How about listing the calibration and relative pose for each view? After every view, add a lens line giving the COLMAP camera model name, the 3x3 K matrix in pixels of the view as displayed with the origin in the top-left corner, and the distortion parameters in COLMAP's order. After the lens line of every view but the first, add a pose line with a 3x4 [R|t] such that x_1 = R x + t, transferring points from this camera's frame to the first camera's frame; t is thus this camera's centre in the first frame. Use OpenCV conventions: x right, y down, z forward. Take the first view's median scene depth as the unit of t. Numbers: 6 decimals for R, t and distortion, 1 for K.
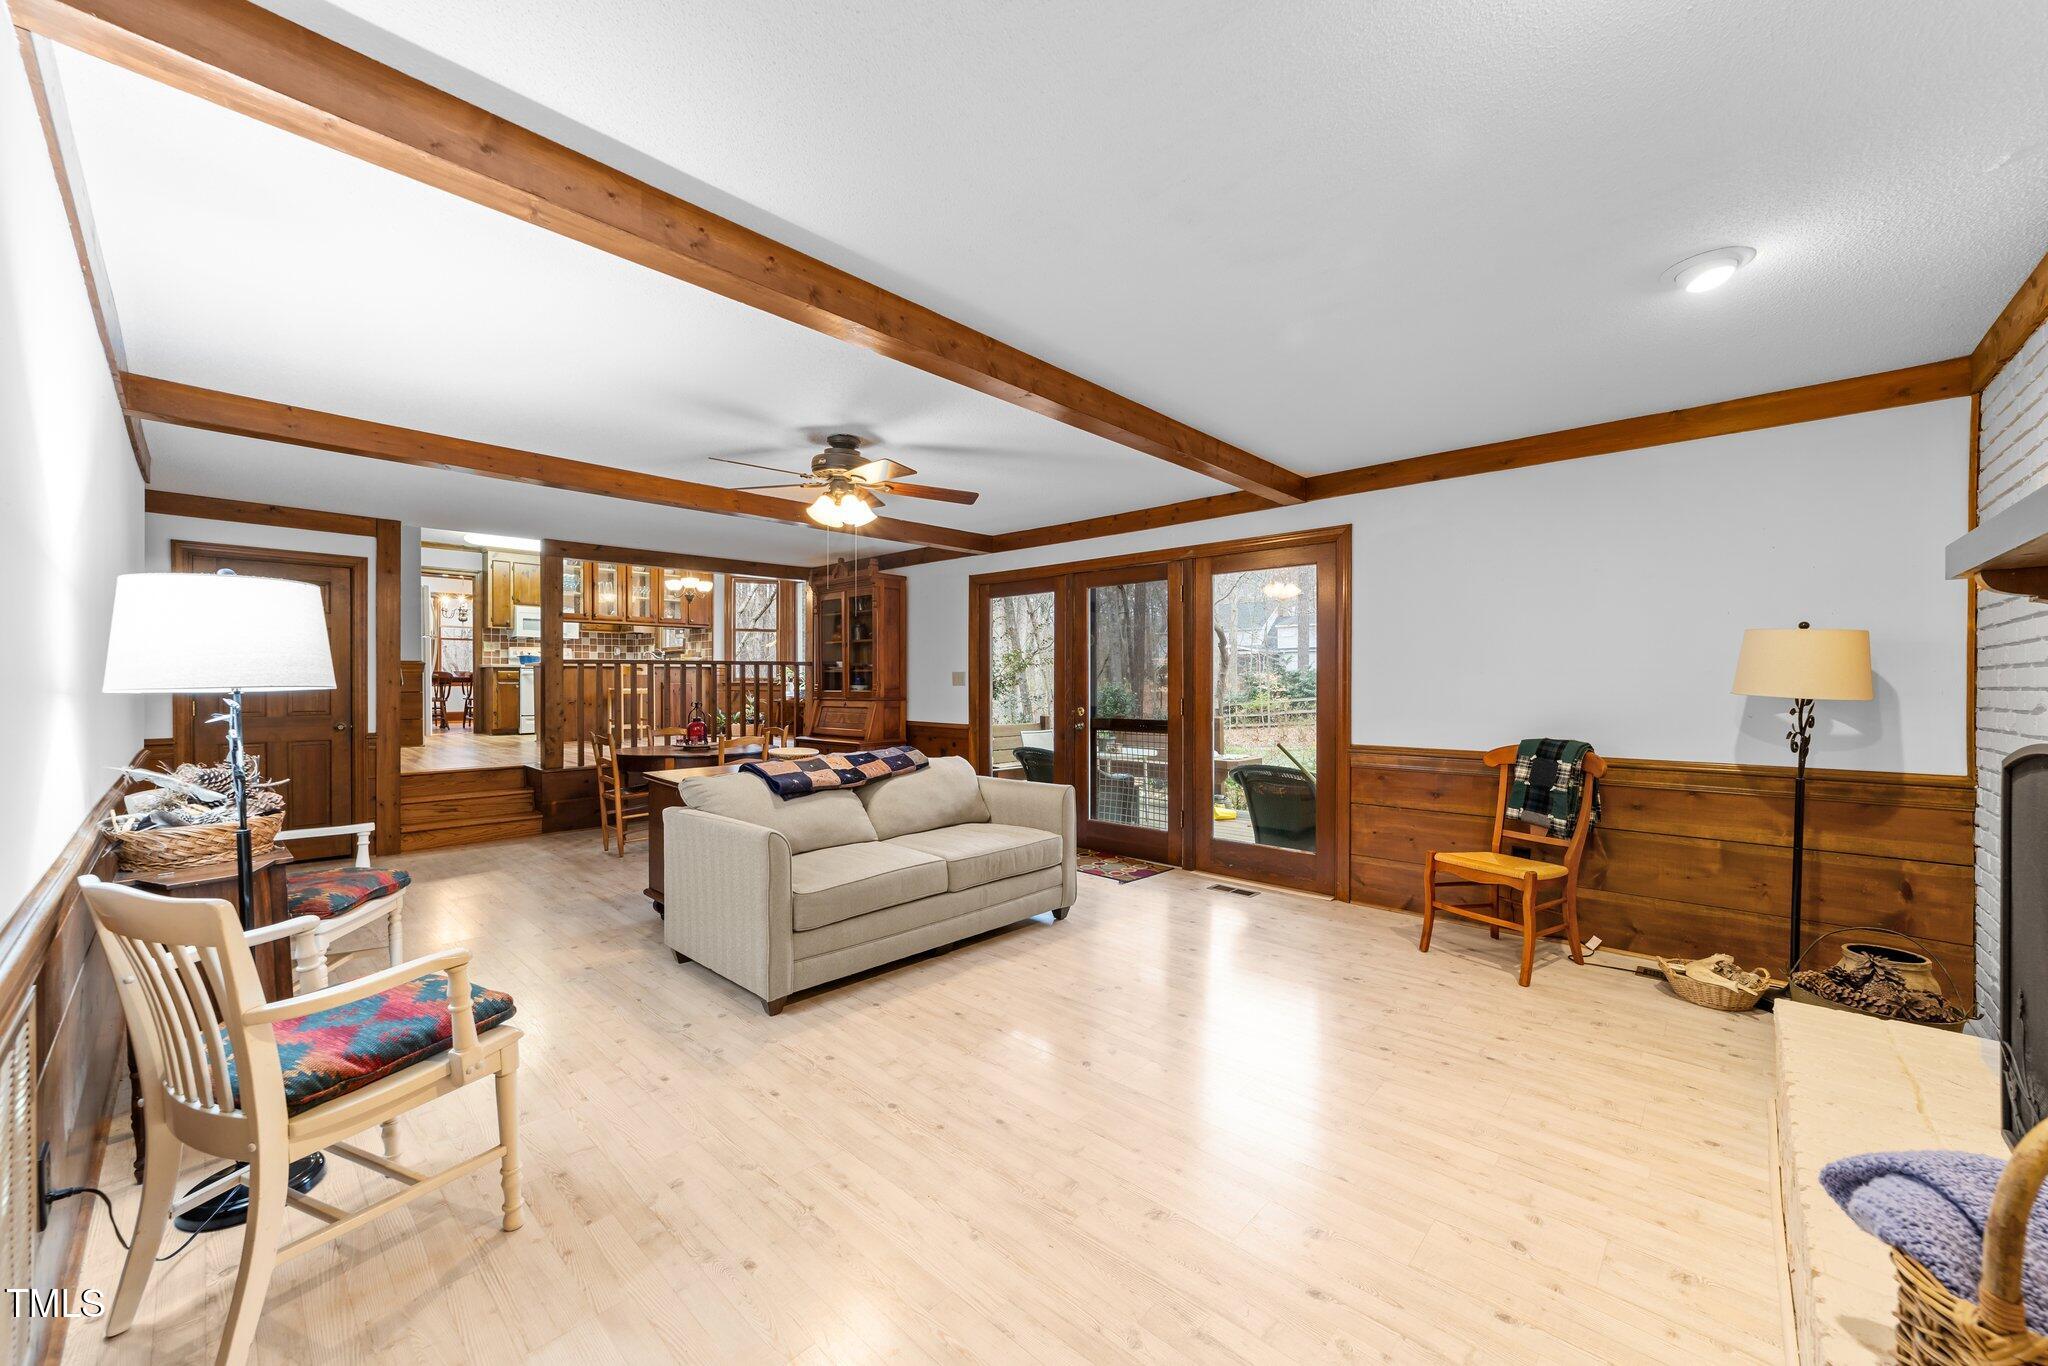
lens RADIAL K [[779.3, 0, 1016.8], [0, 779.3, 689.0], [0, 0, 1]] dist [-0.003525, 0.000594]
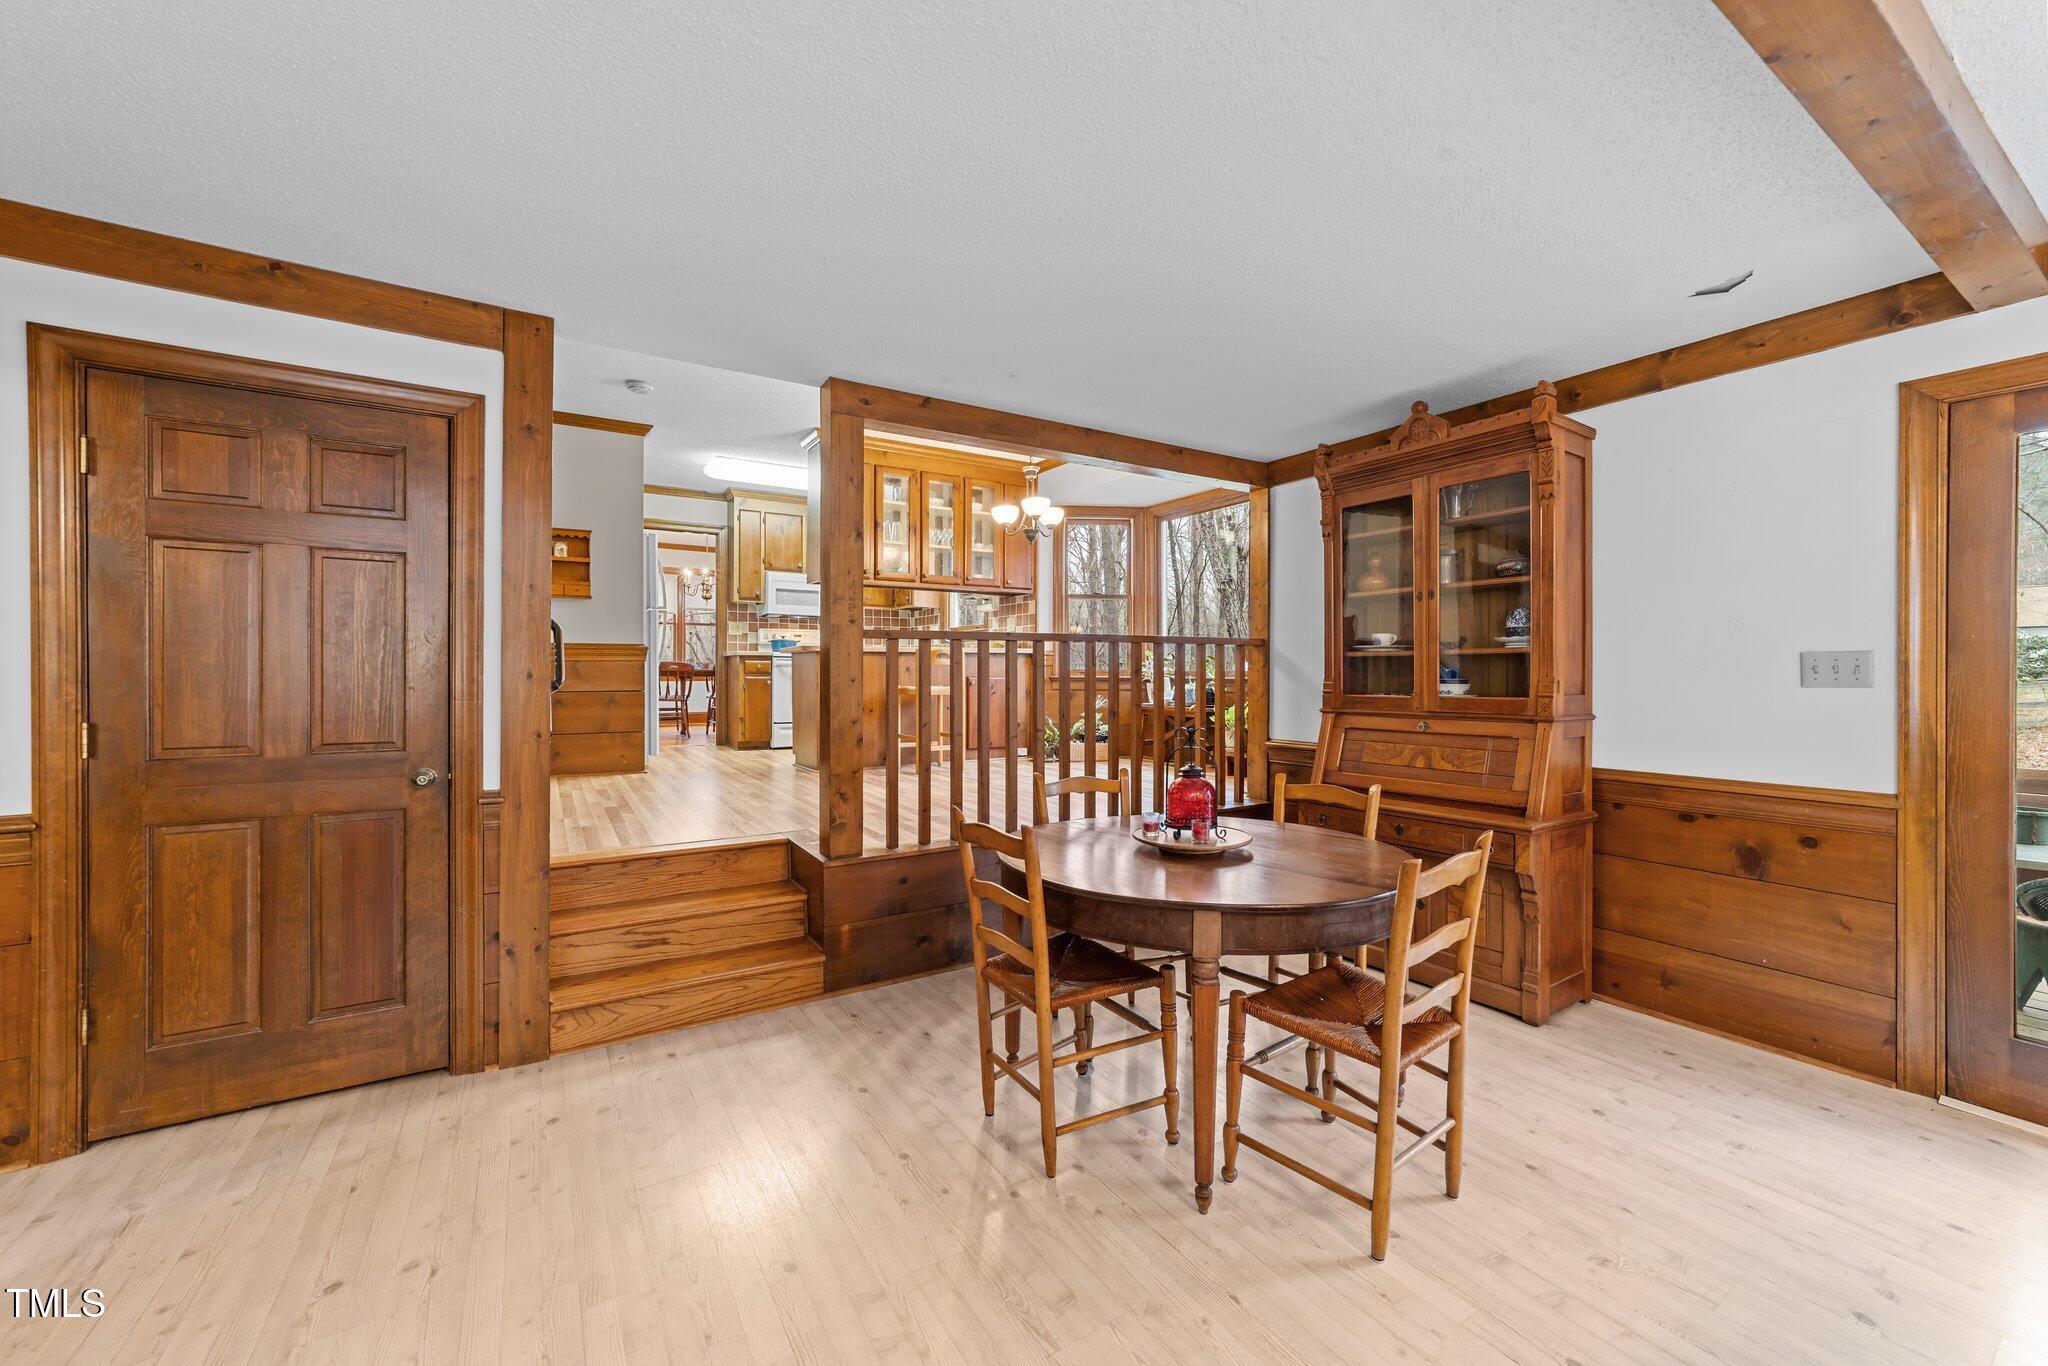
lens RADIAL K [[779.3, 0, 1022.4], [0, 779.3, 677.9], [0, 0, 1]] dist [-0.003525, 0.000594]
pose [[0.969633, 0.002620, -0.244551, -0.256344], [-0.004285, 0.999971, -0.006277, -0.003803], [0.244527, 0.007134, 0.969616, 0.386155]]
